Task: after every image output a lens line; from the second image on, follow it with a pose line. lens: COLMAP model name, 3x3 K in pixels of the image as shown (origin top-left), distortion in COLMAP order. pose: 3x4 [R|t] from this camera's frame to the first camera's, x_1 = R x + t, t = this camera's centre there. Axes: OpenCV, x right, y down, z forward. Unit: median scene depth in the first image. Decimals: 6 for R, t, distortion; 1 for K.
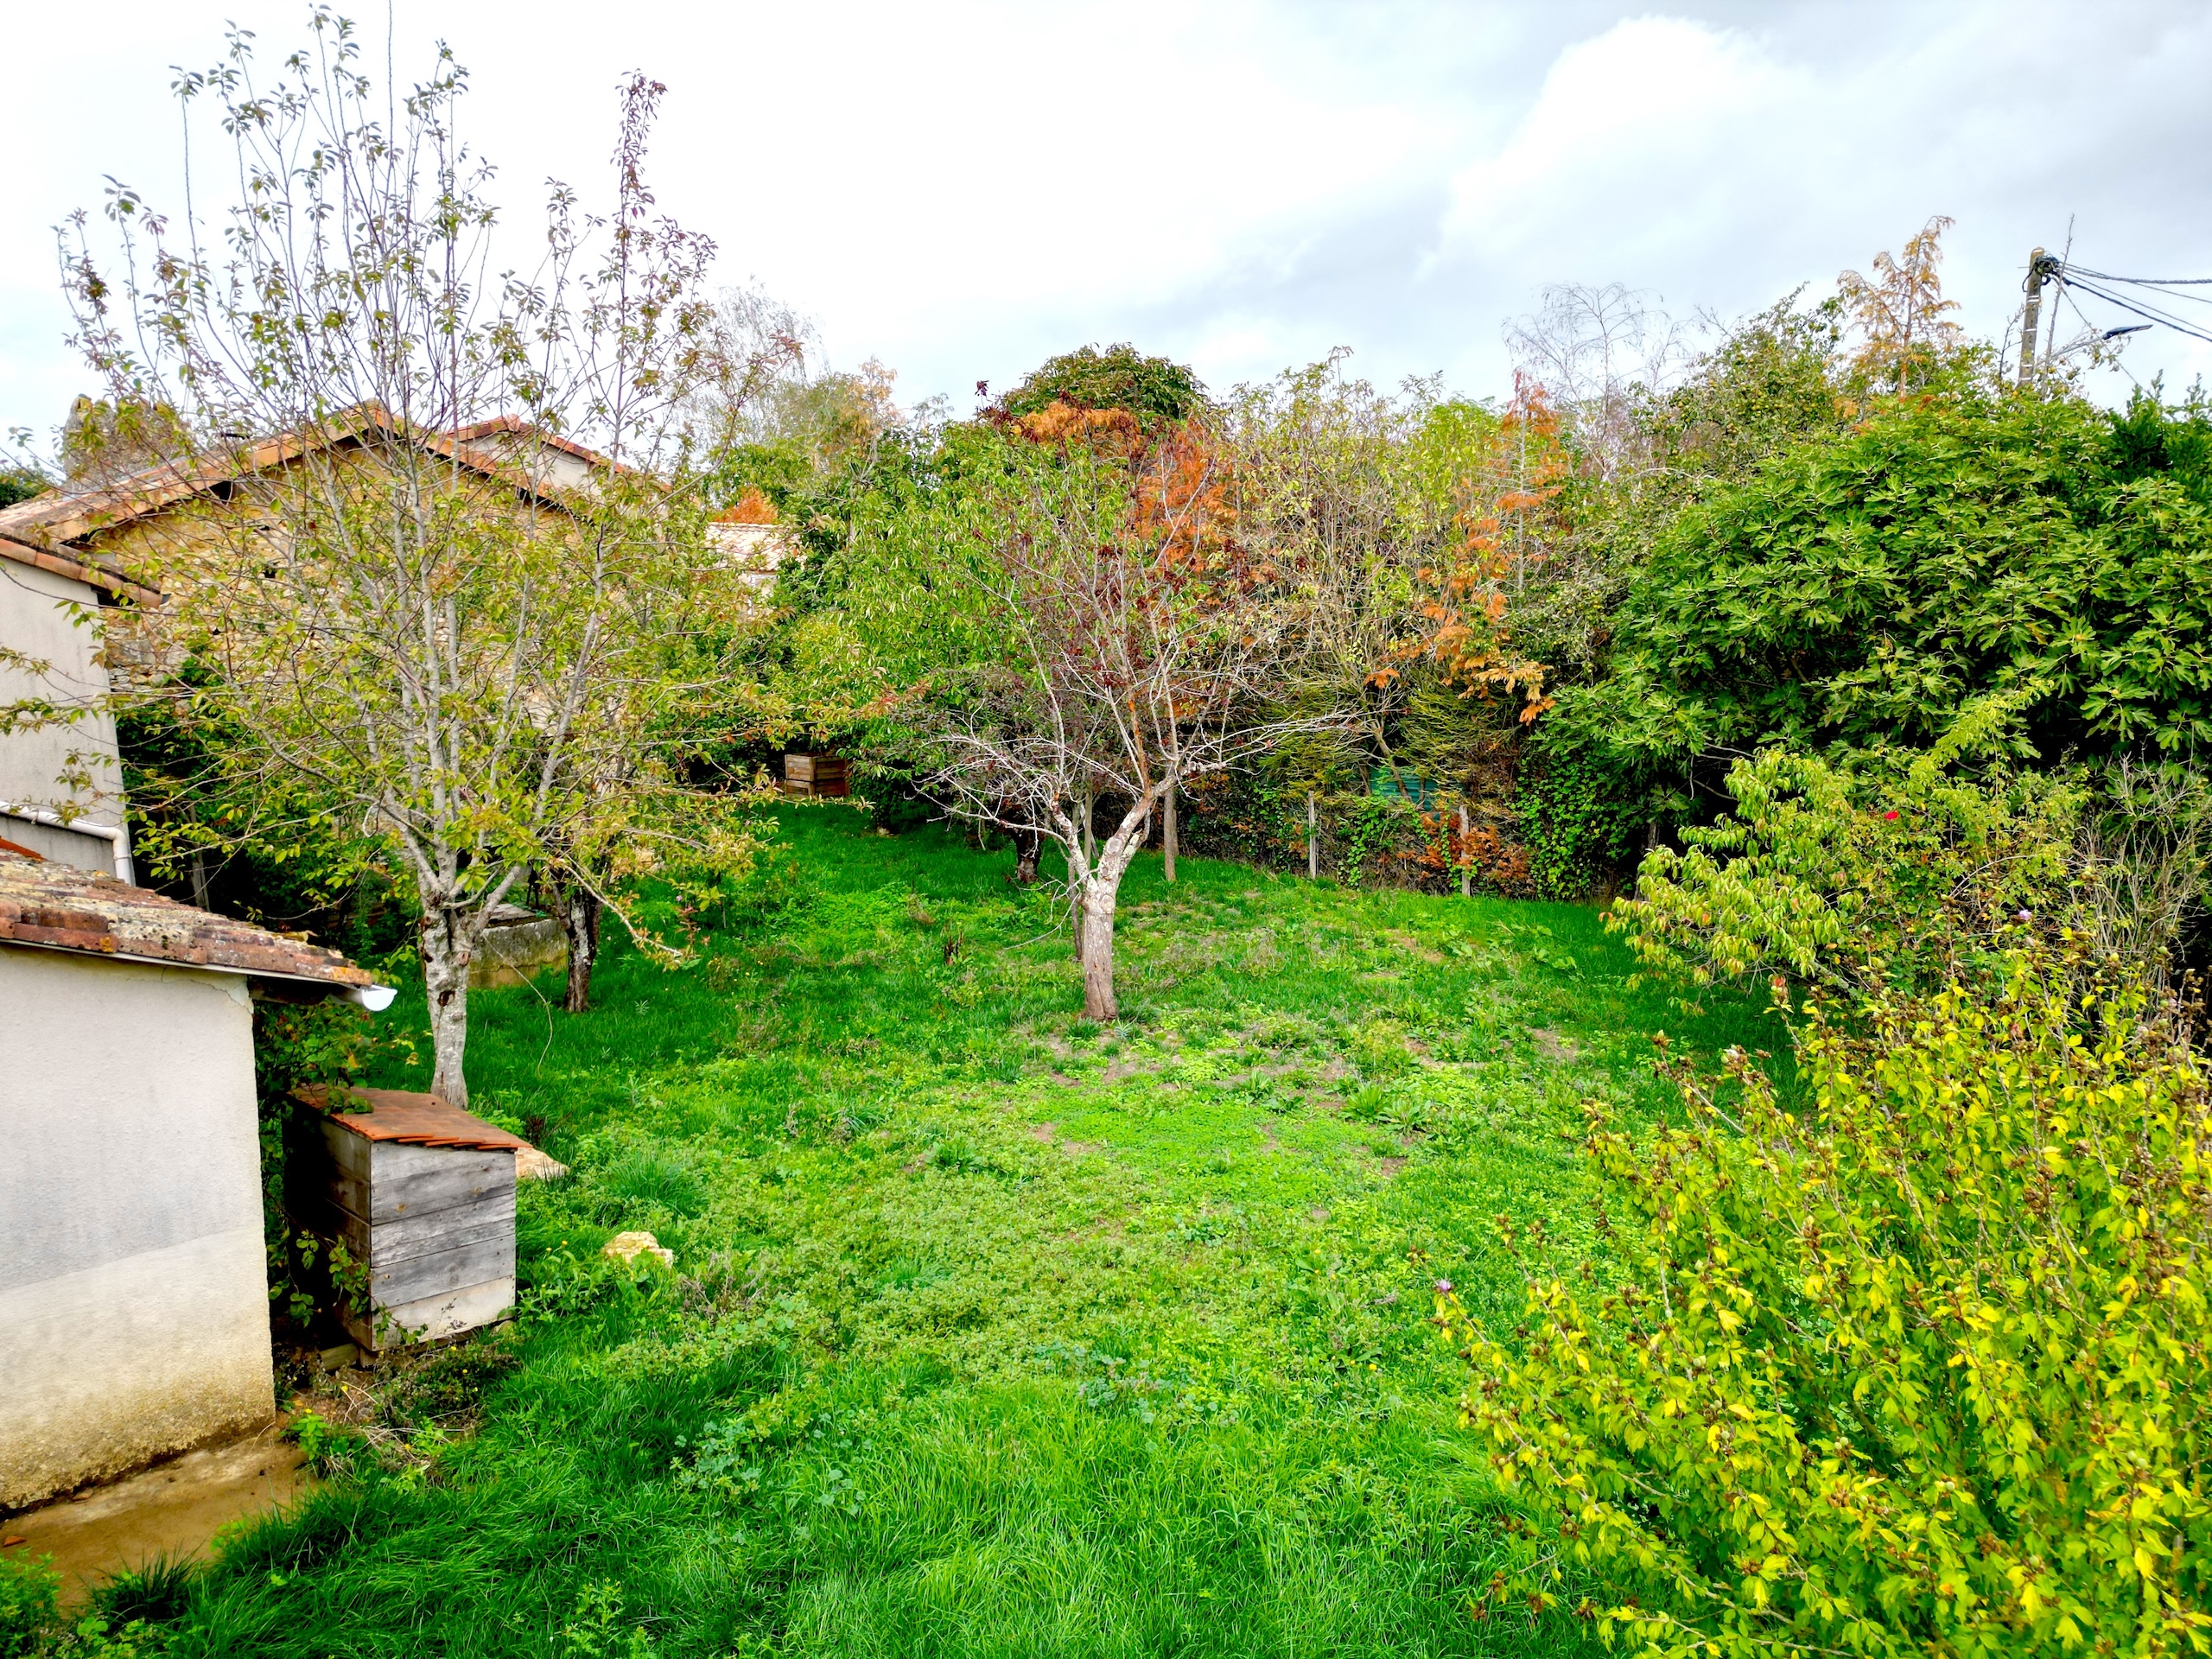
lens RADIAL K [[1529.0, 0, 1099.7], [0, 1529.0, 847.2], [0, 0, 1]] dist [0.054472, -0.058265]
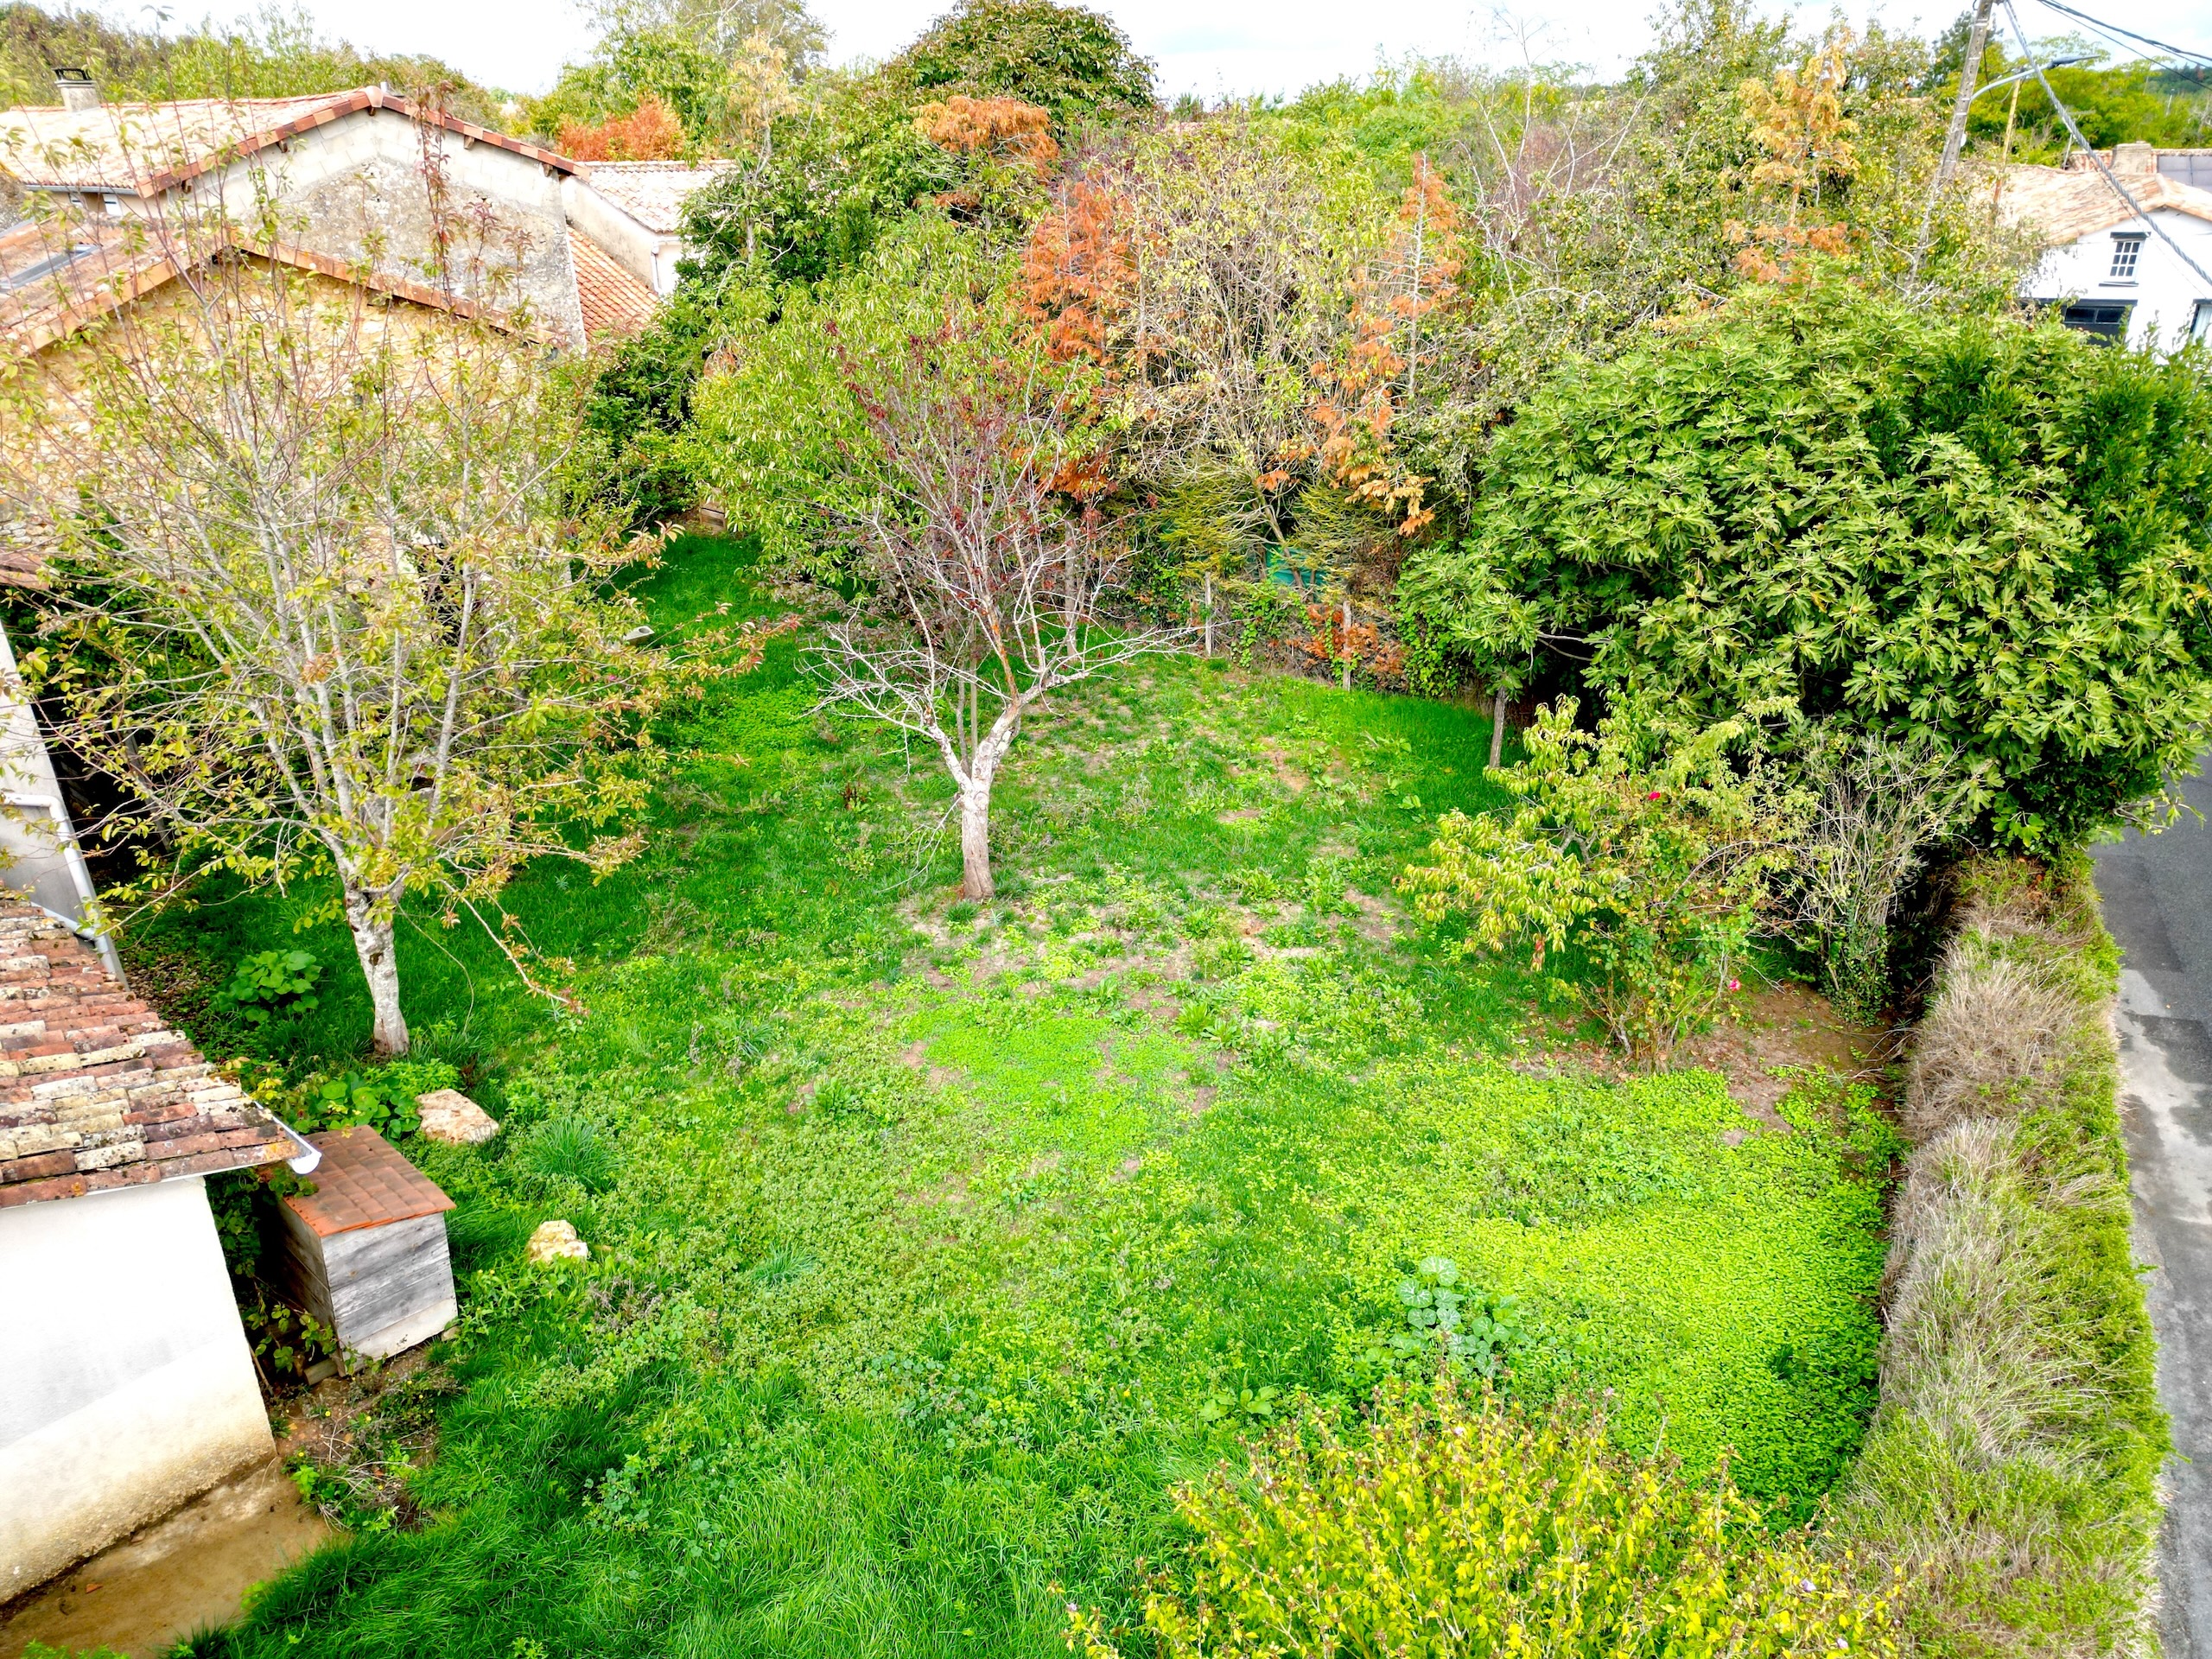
lens RADIAL K [[1529.0, 0, 1111.7], [0, 1529.0, 820.5], [0, 0, 1]] dist [0.054472, -0.058265]
pose [[0.999698, -0.010850, 0.022067, 0.082576], [0.004083, 0.958175, 0.286155, -0.290300], [-0.024249, -0.285978, 0.957929, -0.061651]]
